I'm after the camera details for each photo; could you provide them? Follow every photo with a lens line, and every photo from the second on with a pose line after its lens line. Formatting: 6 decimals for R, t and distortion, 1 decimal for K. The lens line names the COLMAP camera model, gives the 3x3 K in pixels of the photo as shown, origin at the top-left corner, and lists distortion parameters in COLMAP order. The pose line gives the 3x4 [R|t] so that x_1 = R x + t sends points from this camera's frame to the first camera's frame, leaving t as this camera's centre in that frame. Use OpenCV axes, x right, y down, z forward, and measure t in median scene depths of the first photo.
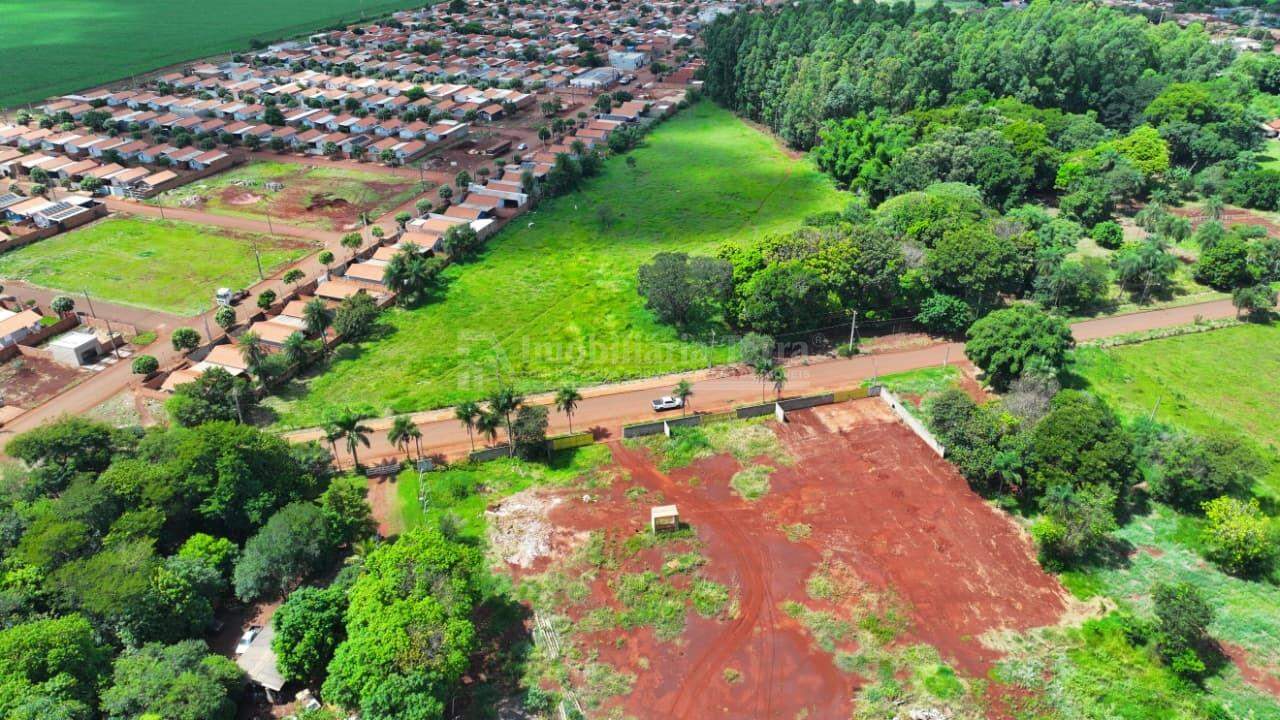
lens RADIAL K [[899.7, 0, 645.5], [0, 899.7, 353.5], [0, 0, 1]] dist [-0.001898, 0.016824]
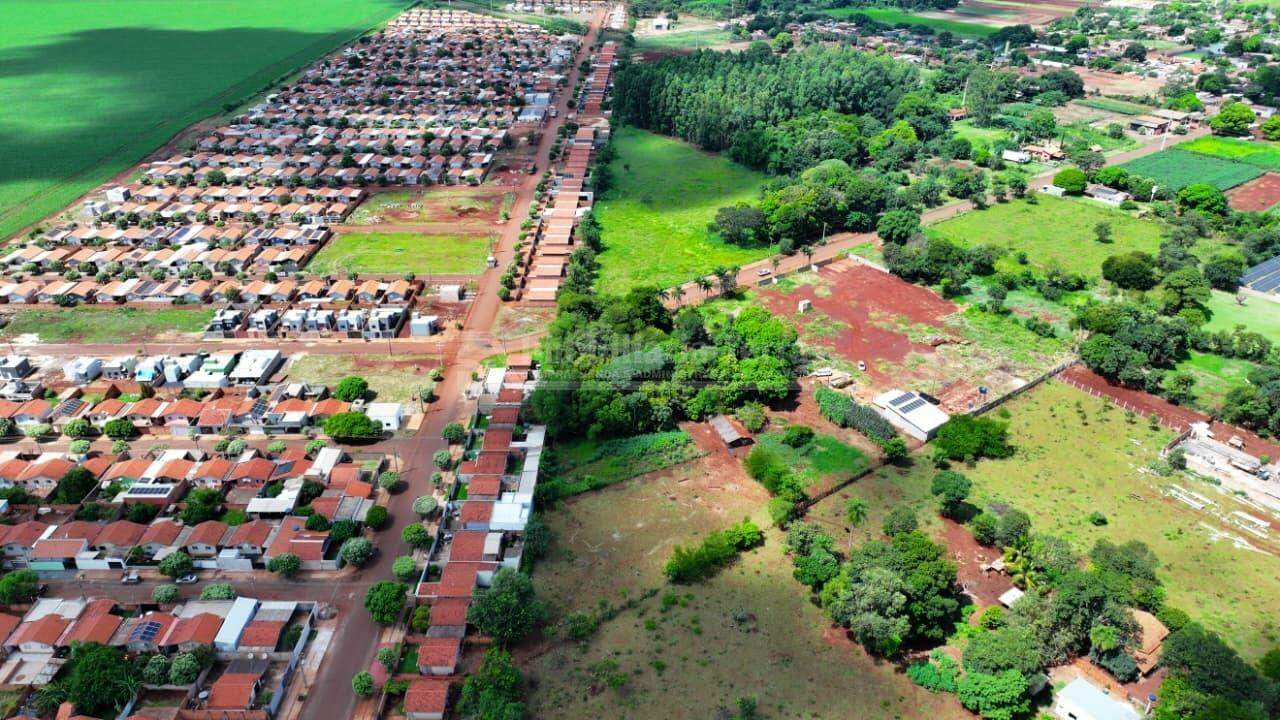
lens RADIAL K [[899.7, 0, 645.5], [0, 899.7, 353.5], [0, 0, 1]] dist [-0.001898, 0.016824]
pose [[0.940518, -0.159234, 0.300119, -0.749357], [0.161155, 0.986755, 0.018511, 0.131923], [-0.299091, 0.030956, 0.953722, -0.773414]]
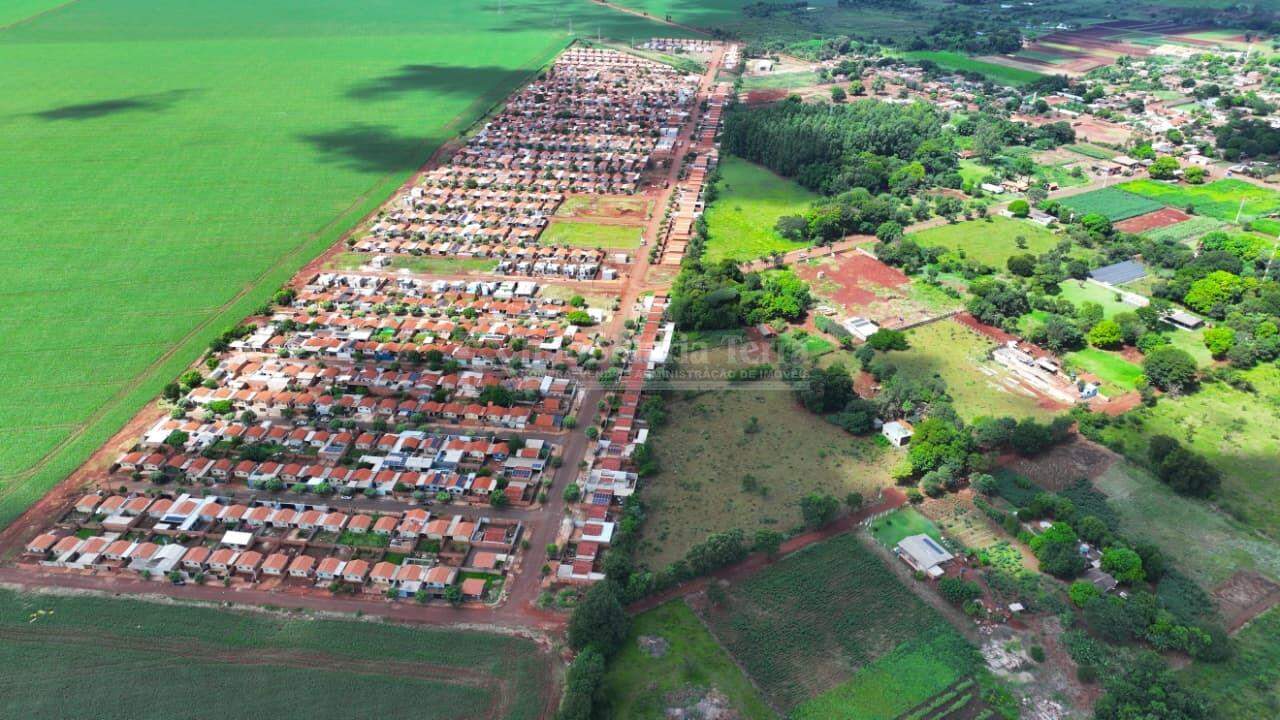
lens RADIAL K [[899.7, 0, 645.5], [0, 899.7, 353.5], [0, 0, 1]] dist [-0.001898, 0.016824]
pose [[0.975766, -0.103979, 0.192533, -1.094650], [0.103945, 0.994530, 0.010306, 0.282720], [-0.192551, 0.009957, 0.981236, -1.994928]]
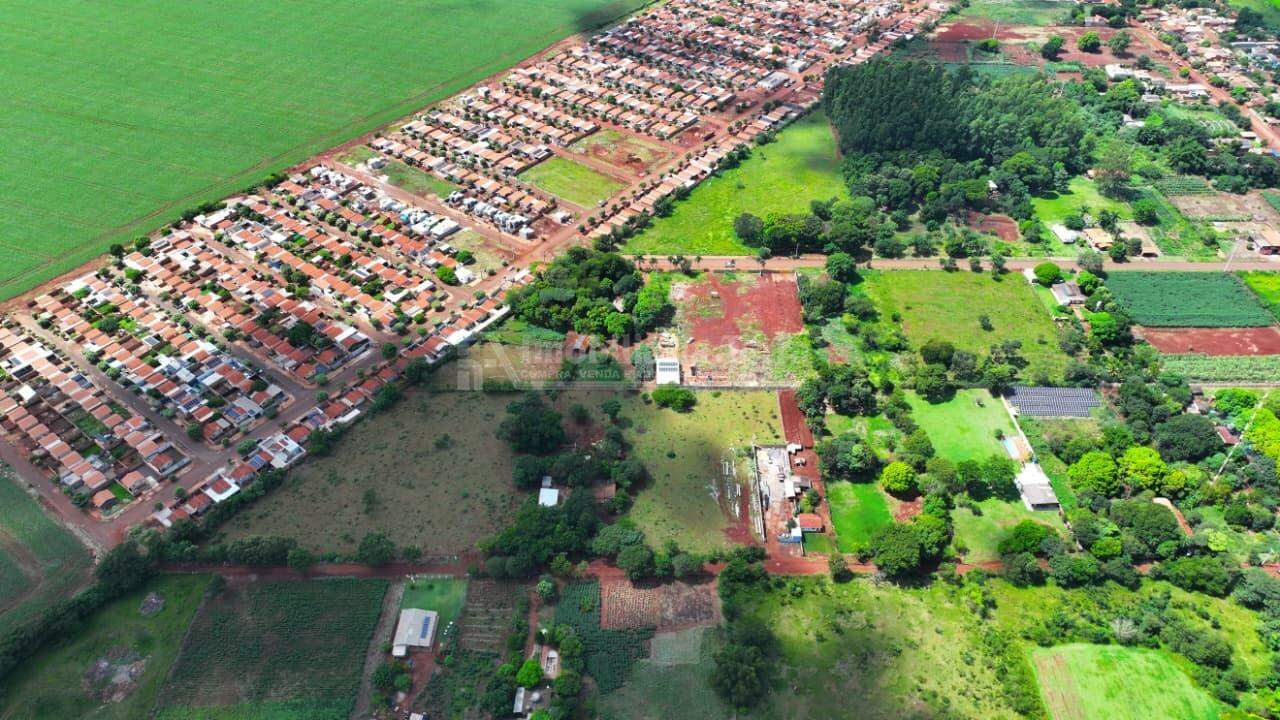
lens RADIAL K [[899.7, 0, 645.5], [0, 899.7, 353.5], [0, 0, 1]] dist [-0.001898, 0.016824]
pose [[0.956009, 0.189901, -0.223574, 0.441196], [-0.142429, 0.966801, 0.212156, -0.239087], [0.256440, -0.170979, 0.951317, -1.905596]]
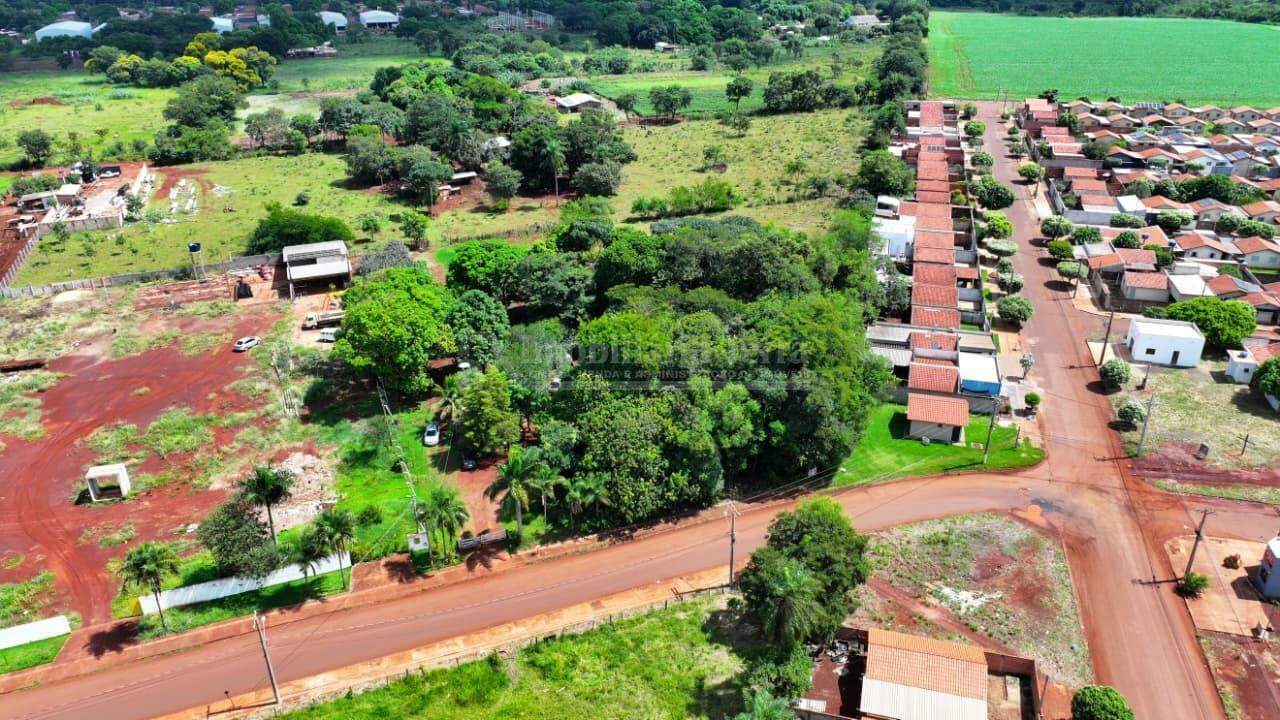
lens RADIAL K [[899.7, 0, 645.5], [0, 899.7, 353.5], [0, 0, 1]] dist [-0.001898, 0.016824]
pose [[-0.996443, 0.041906, -0.073110, -0.273903], [-0.034969, 0.583730, 0.811194, -0.368040], [0.076670, 0.810866, -0.580188, 0.947424]]
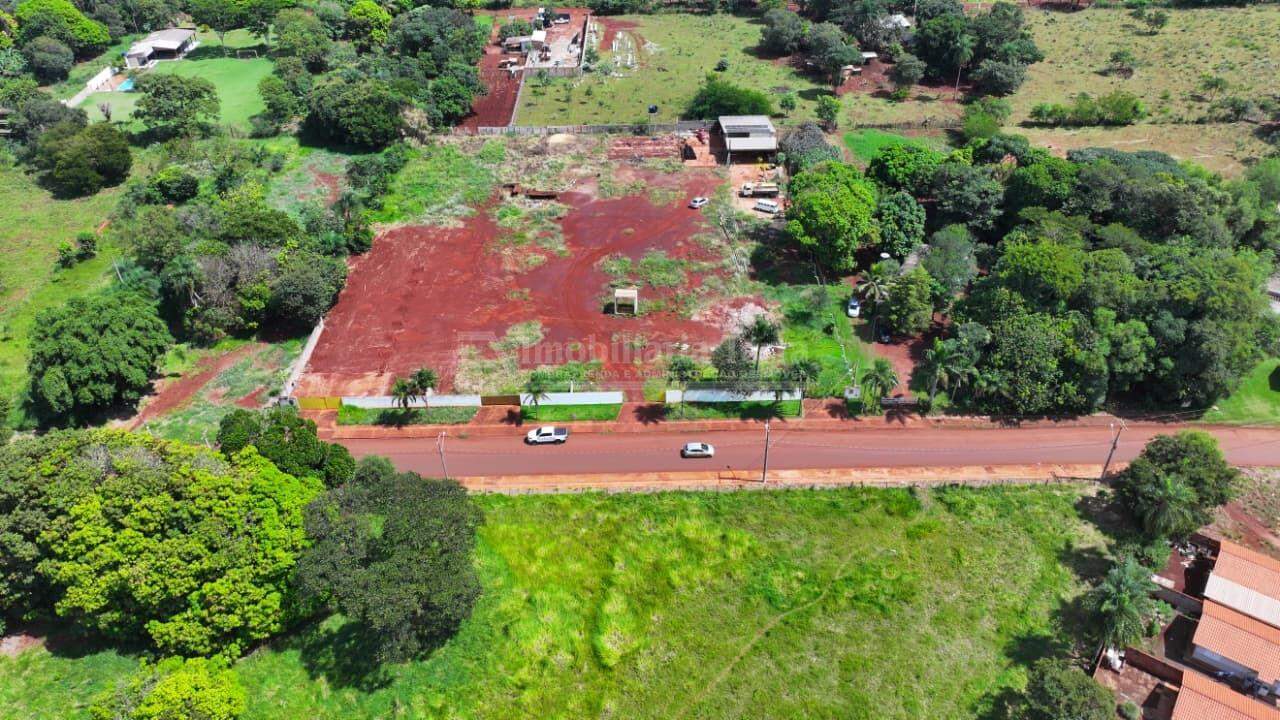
lens RADIAL K [[899.7, 0, 645.5], [0, 899.7, 353.5], [0, 0, 1]] dist [-0.001898, 0.016824]
pose [[-0.963195, -0.150188, 0.222931, -0.178852], [0.136291, 0.441973, 0.886614, -0.521394], [-0.231688, 0.884366, -0.405237, 1.012409]]
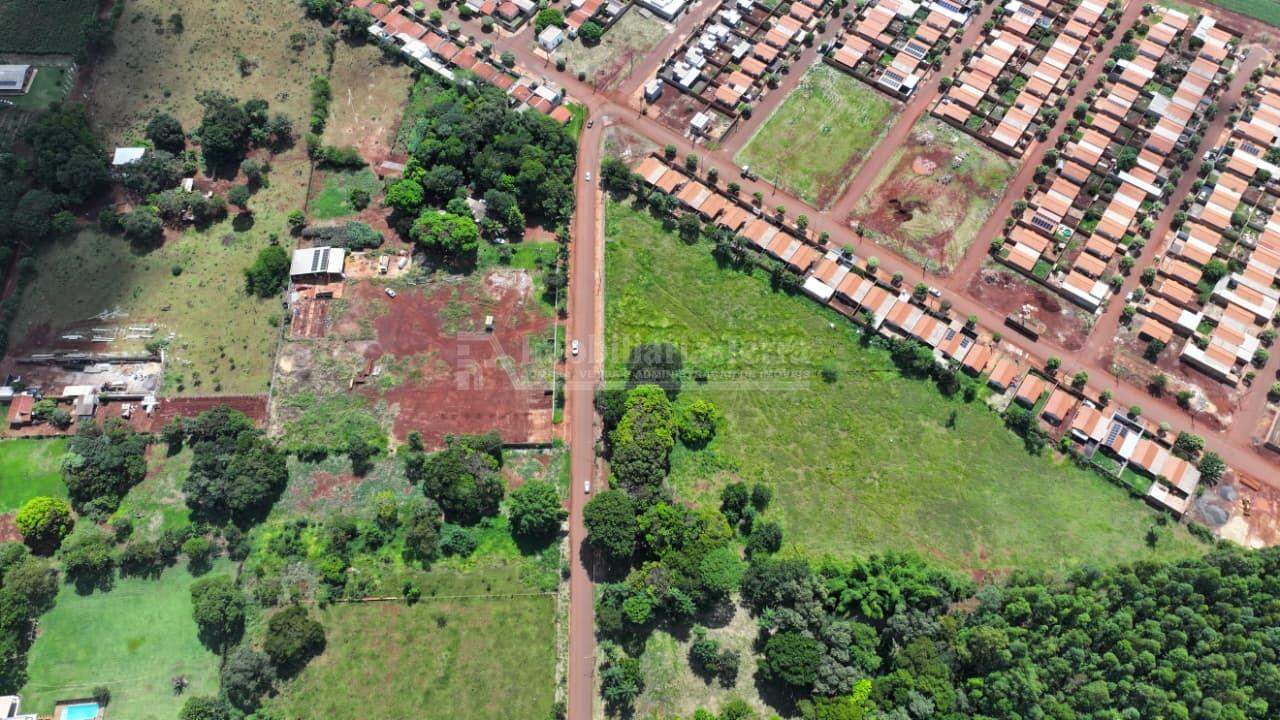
lens RADIAL K [[899.7, 0, 645.5], [0, 899.7, 353.5], [0, 0, 1]] dist [-0.001898, 0.016824]
pose [[-0.267669, 0.857315, -0.439732, 0.743628], [-0.460141, 0.287238, 0.840098, -1.444102], [0.846536, 0.427207, 0.317601, 0.400604]]
